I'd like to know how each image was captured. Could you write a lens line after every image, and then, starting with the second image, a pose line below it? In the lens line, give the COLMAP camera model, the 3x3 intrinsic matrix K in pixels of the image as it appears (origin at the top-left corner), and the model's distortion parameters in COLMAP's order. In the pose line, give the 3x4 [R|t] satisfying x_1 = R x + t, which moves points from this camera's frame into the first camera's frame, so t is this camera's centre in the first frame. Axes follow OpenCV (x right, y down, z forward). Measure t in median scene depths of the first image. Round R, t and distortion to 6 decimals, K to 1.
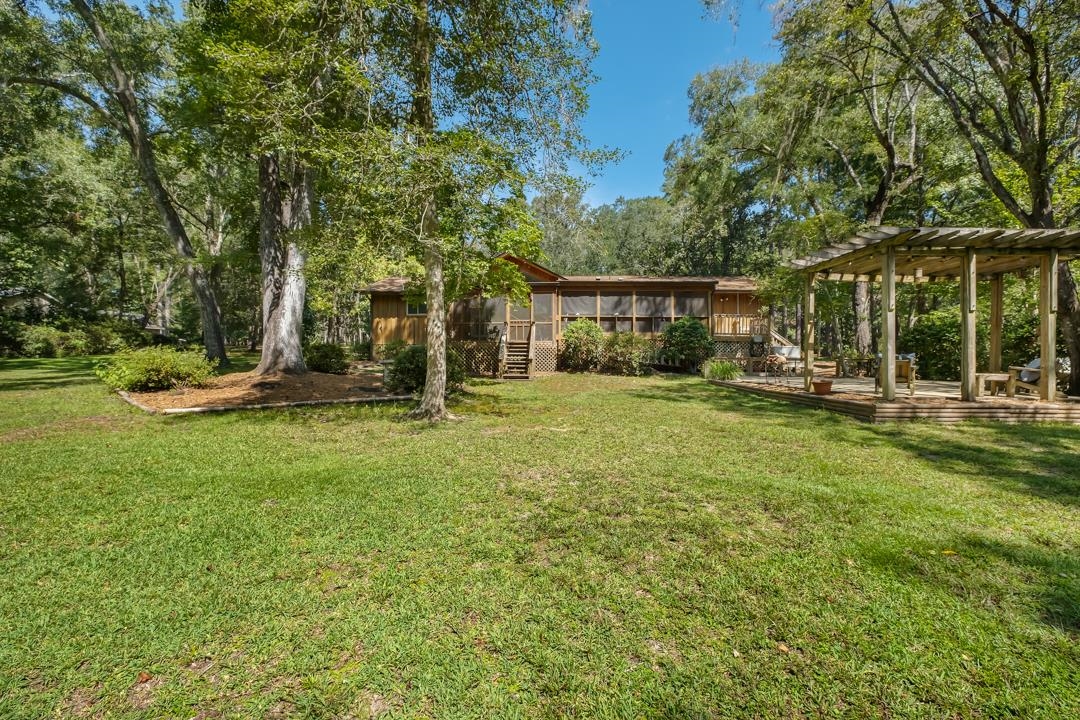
lens RADIAL K [[472.4, 0, 537.6], [0, 472.4, 359.5], [0, 0, 1]] dist [-0.007365, -0.000084]
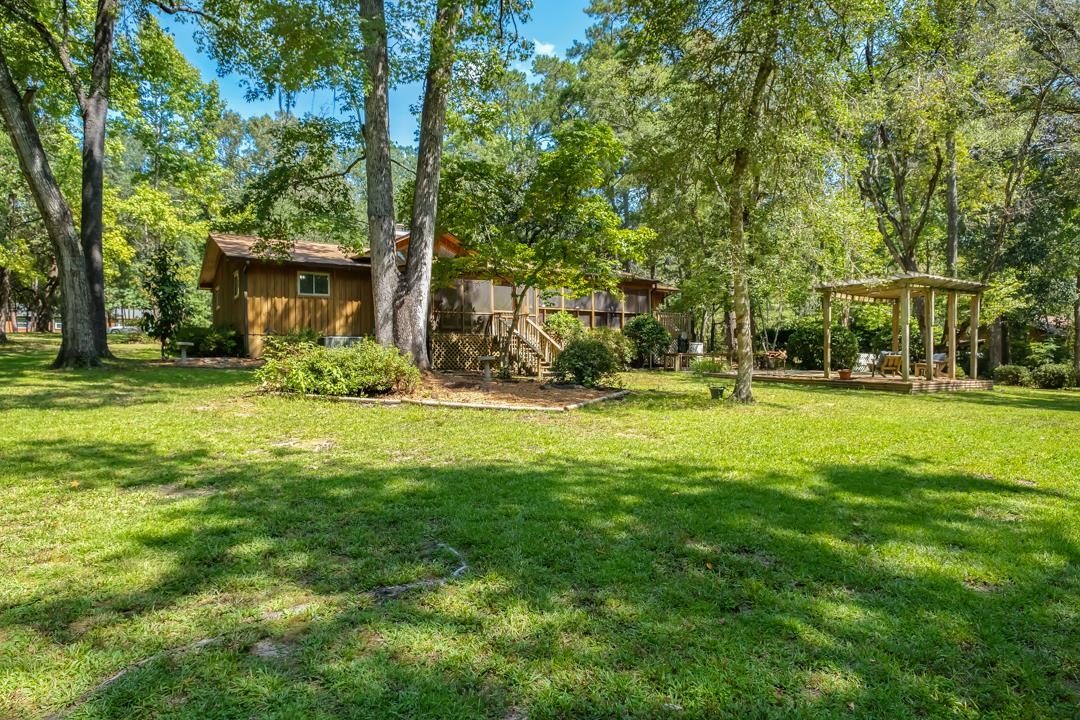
lens RADIAL K [[652.3, 0, 540.0], [0, 652.3, 360.0], [0, 0, 1]] dist [-0.022732, -0.000432]
pose [[0.822014, -0.005827, 0.569437, -0.644208], [0.001798, 0.999969, 0.007638, -0.001371], [-0.569464, -0.005254, 0.821999, -0.032917]]
